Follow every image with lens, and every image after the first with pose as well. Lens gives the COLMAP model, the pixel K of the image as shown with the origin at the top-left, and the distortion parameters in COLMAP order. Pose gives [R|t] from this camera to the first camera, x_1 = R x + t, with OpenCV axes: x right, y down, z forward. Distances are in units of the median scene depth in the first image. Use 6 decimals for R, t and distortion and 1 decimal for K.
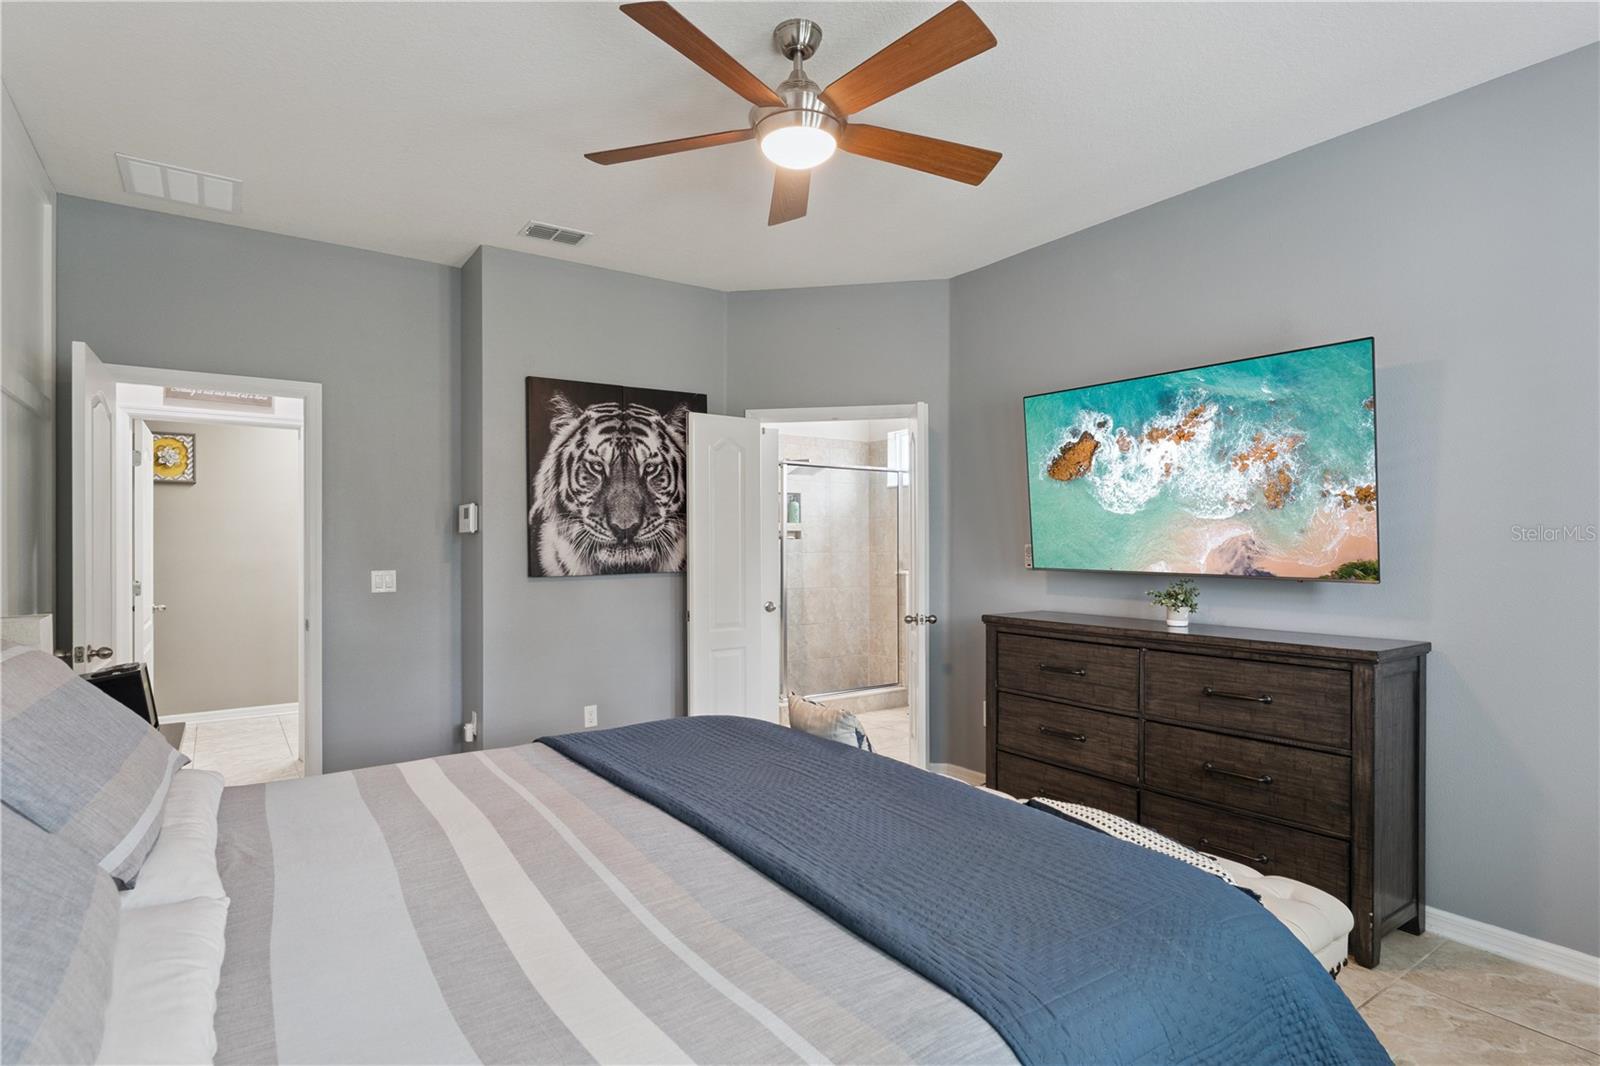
lens RADIAL K [[822.7, 0, 800.9], [0, 822.7, 535.8], [0, 0, 1]] dist [0.002864, -0.001379]
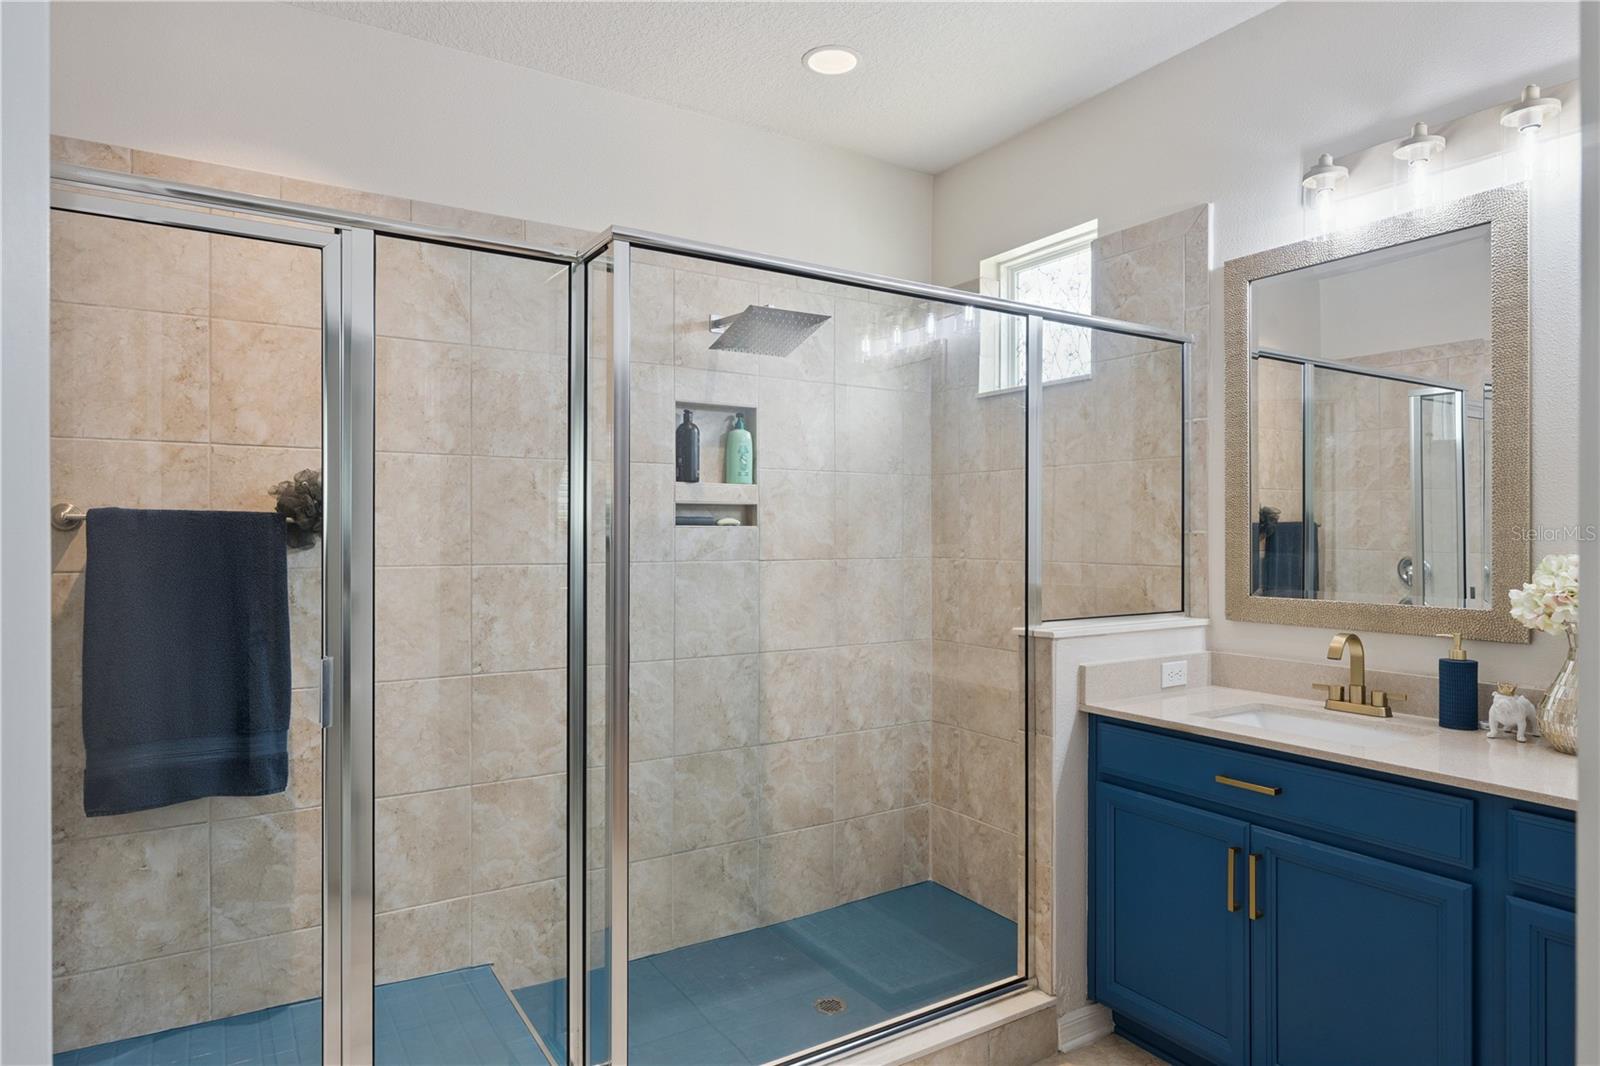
lens RADIAL K [[927.9, 0, 815.5], [0, 927.9, 532.9], [0, 0, 1]] dist [0.001836, -0.001543]
pose [[0.999049, 0.002696, -0.043527, 0.046017], [-0.002852, 0.999990, -0.003531, 0.008737], [0.043517, 0.003652, 0.999046, 0.545471]]
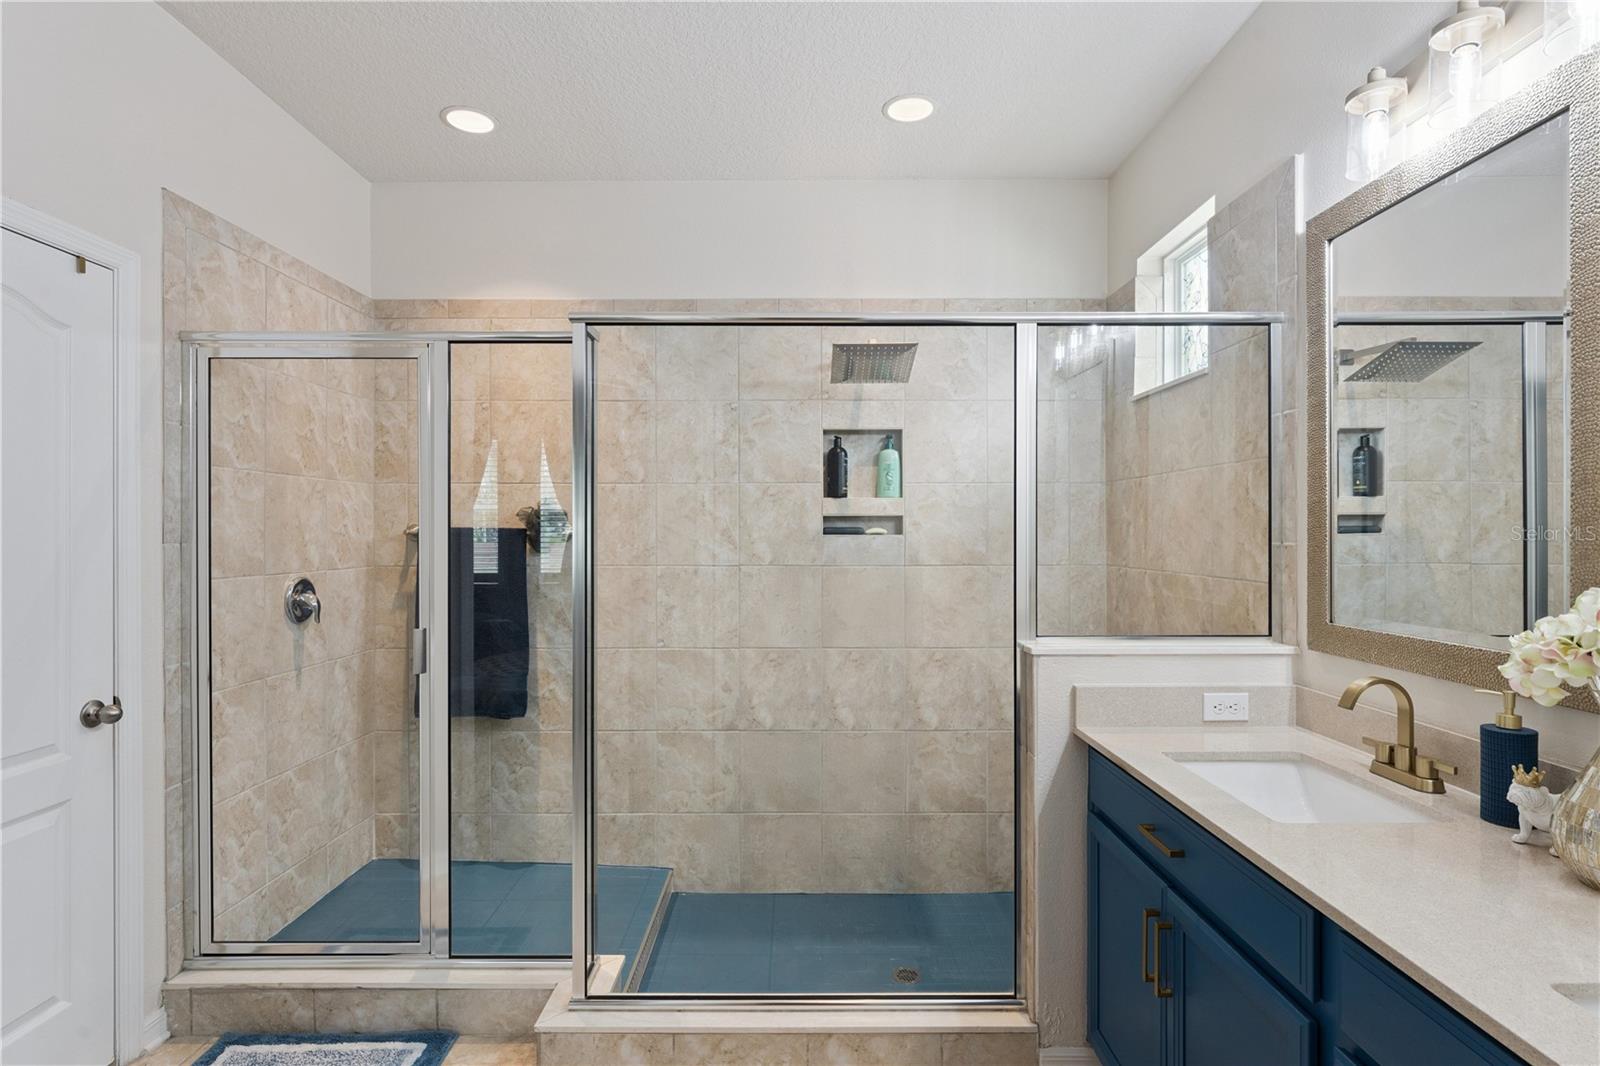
lens RADIAL K [[814.4, 0, 820.9], [0, 814.4, 533.5], [0, 0, 1]] dist [0.001210, -0.000890]
pose [[0.819356, 0.001800, -0.573282, 0.206949], [-0.001710, 0.999998, 0.000696, 0.003277], [0.573282, 0.000410, 0.819358, 0.603158]]
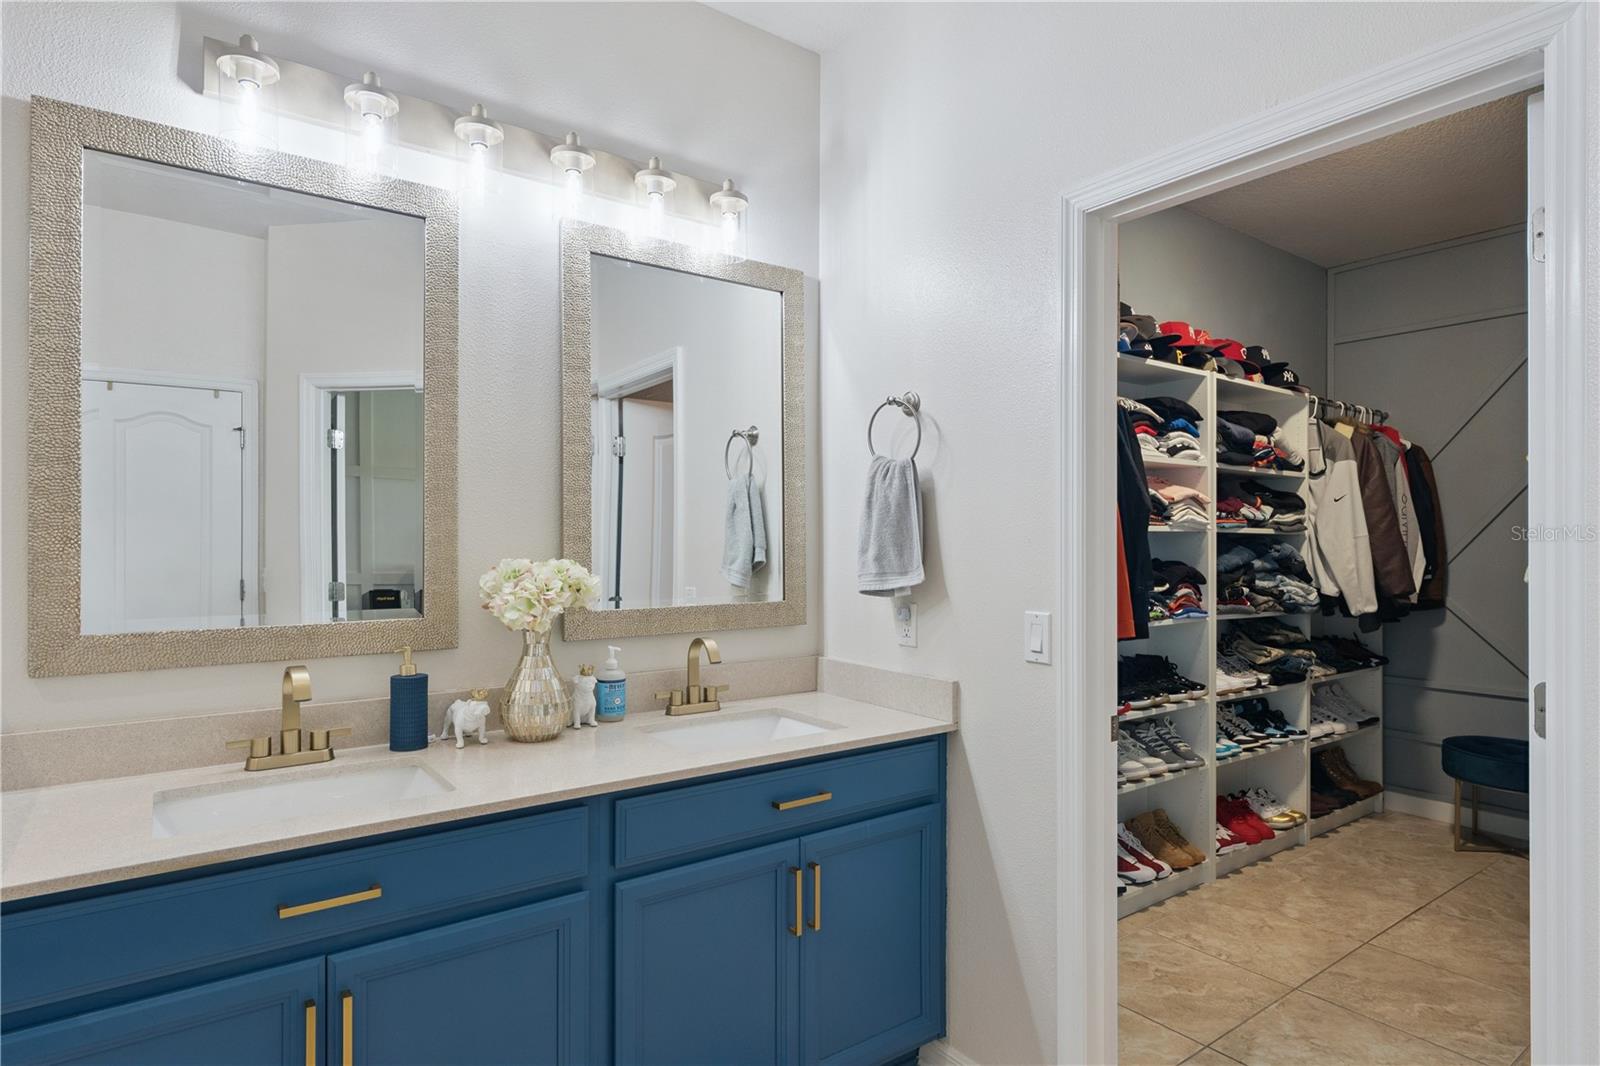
lens RADIAL K [[856.1, 0, 803.8], [0, 856.1, 533.6], [0, 0, 1]] dist [-0.007739, -0.000593]
pose [[-0.010278, 0.010971, 0.999887, -0.012940], [0.001655, 0.999939, -0.010955, 0.008778], [-0.999946, 0.001542, -0.010295, 0.726133]]
